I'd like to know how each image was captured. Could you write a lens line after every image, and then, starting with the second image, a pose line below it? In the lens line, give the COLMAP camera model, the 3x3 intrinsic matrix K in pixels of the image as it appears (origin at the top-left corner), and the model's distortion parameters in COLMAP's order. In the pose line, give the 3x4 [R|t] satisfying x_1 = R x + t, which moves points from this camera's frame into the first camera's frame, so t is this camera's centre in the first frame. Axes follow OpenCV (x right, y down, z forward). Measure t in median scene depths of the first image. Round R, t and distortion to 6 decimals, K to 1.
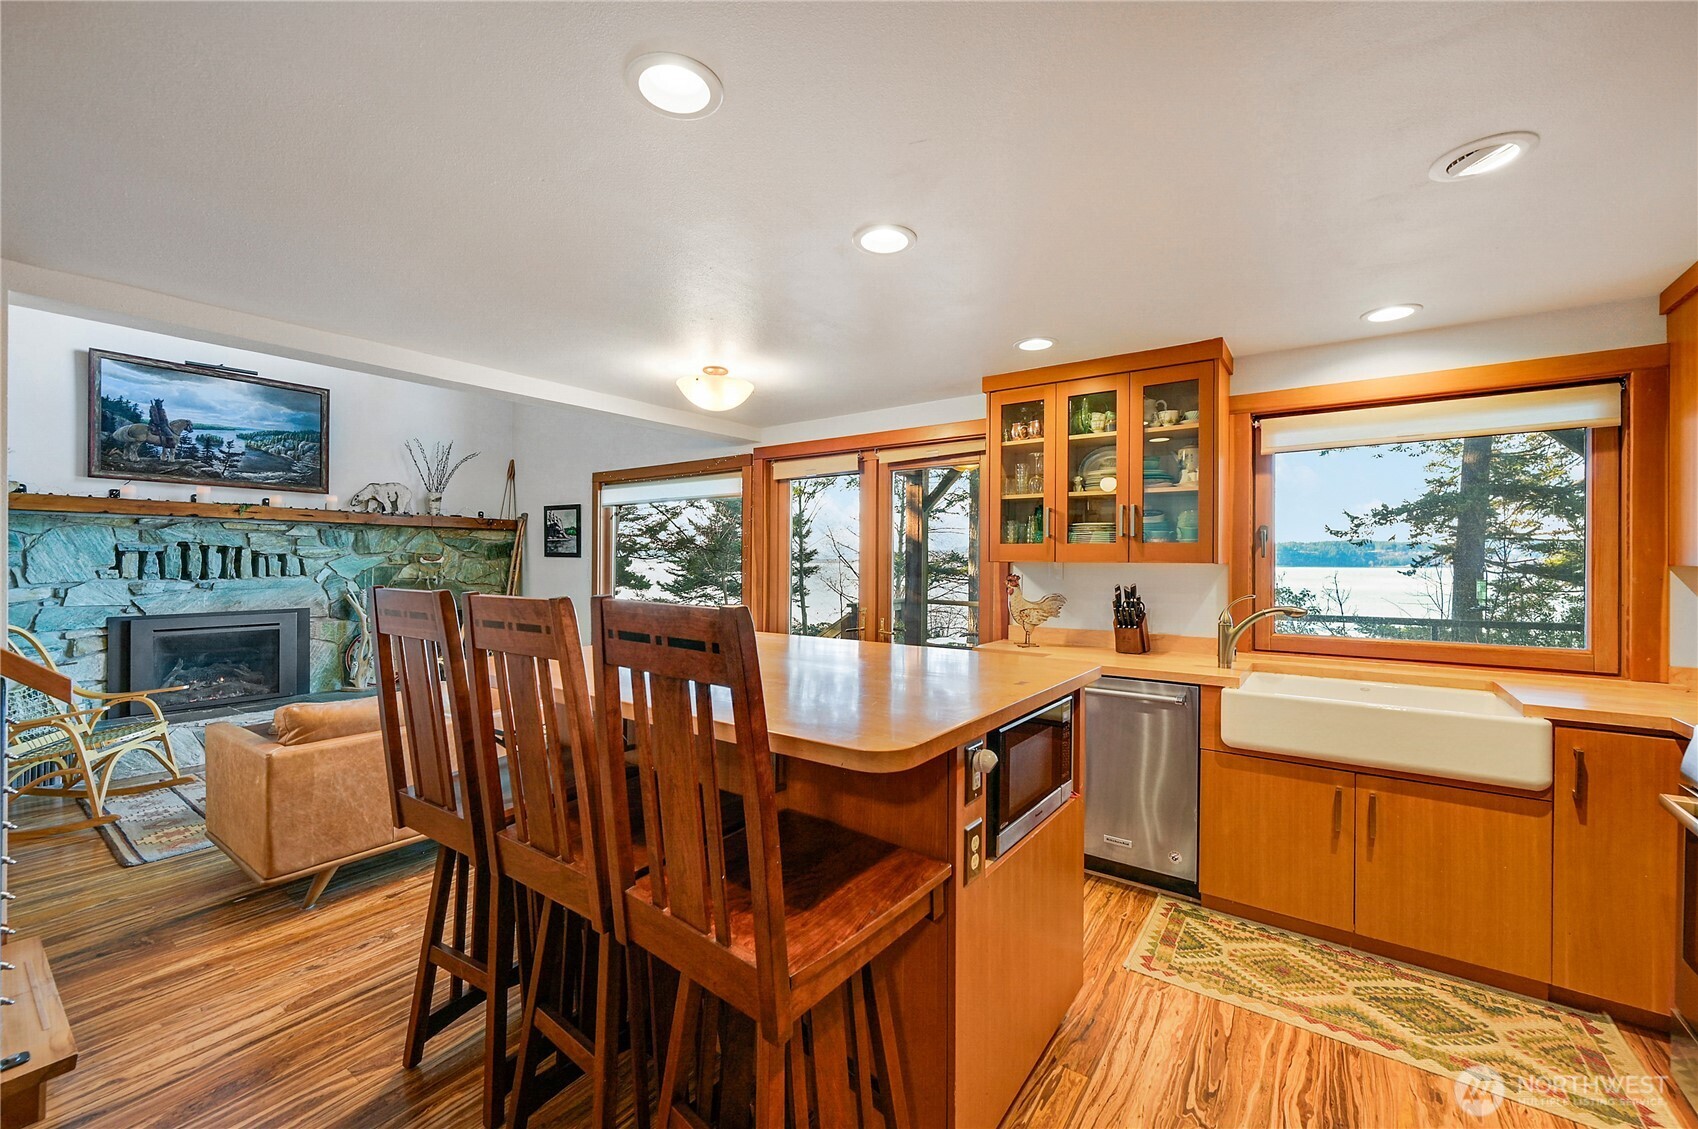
lens RADIAL K [[688.9, 0, 855.2], [0, 688.9, 561.6], [0, 0, 1]] dist [-0.001338, 0.000039]
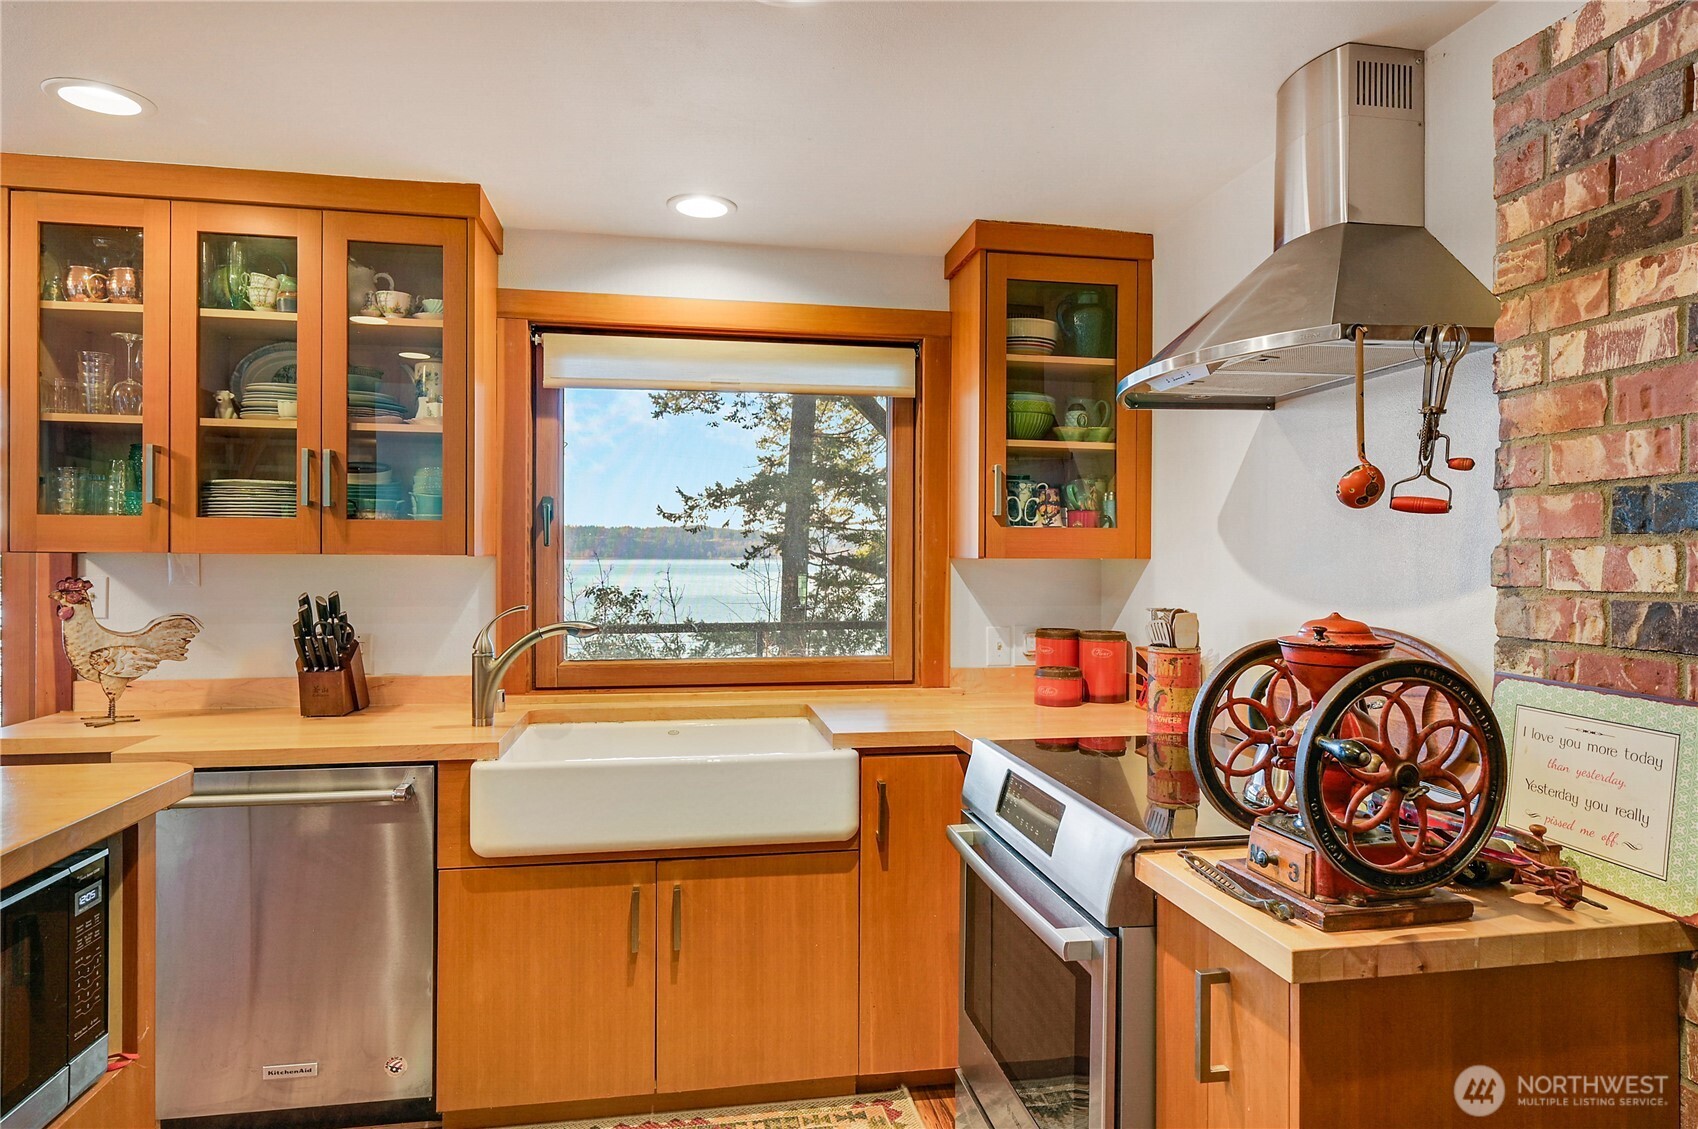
lens RADIAL K [[1007.4, 0, 894.6], [0, 1007.4, 560.3], [0, 0, 1]] dist [-0.000787, 0.000067]
pose [[0.679190, -0.004970, 0.733946, 0.113147], [-0.000683, 0.999972, 0.007404, 0.000288], [-0.733962, -0.005530, 0.679168, 0.108347]]
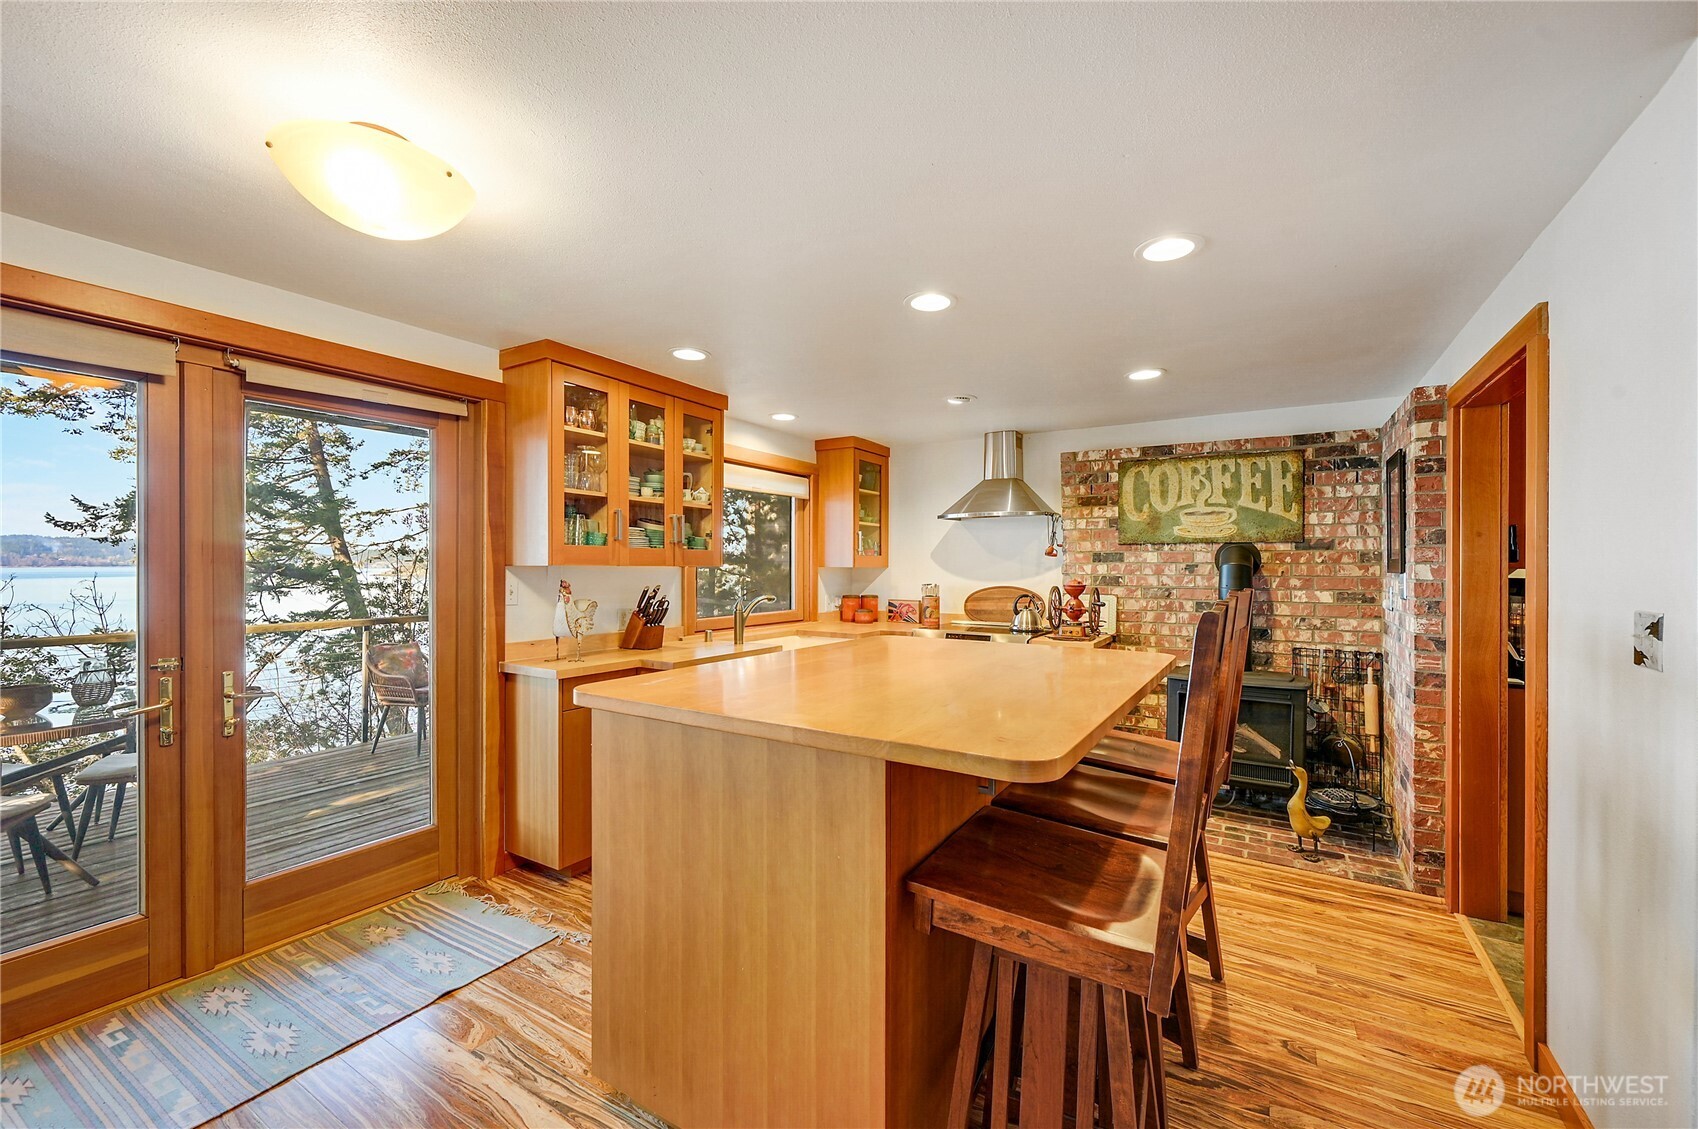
lens RADIAL K [[688.9, 0, 855.2], [0, 688.9, 561.6], [0, 0, 1]] dist [-0.001338, 0.000039]
pose [[-0.085399, 0.006094, 0.996328, -0.740965], [-0.005804, 0.999961, -0.006614, 0.003198], [-0.996330, -0.006347, -0.085360, 0.781431]]
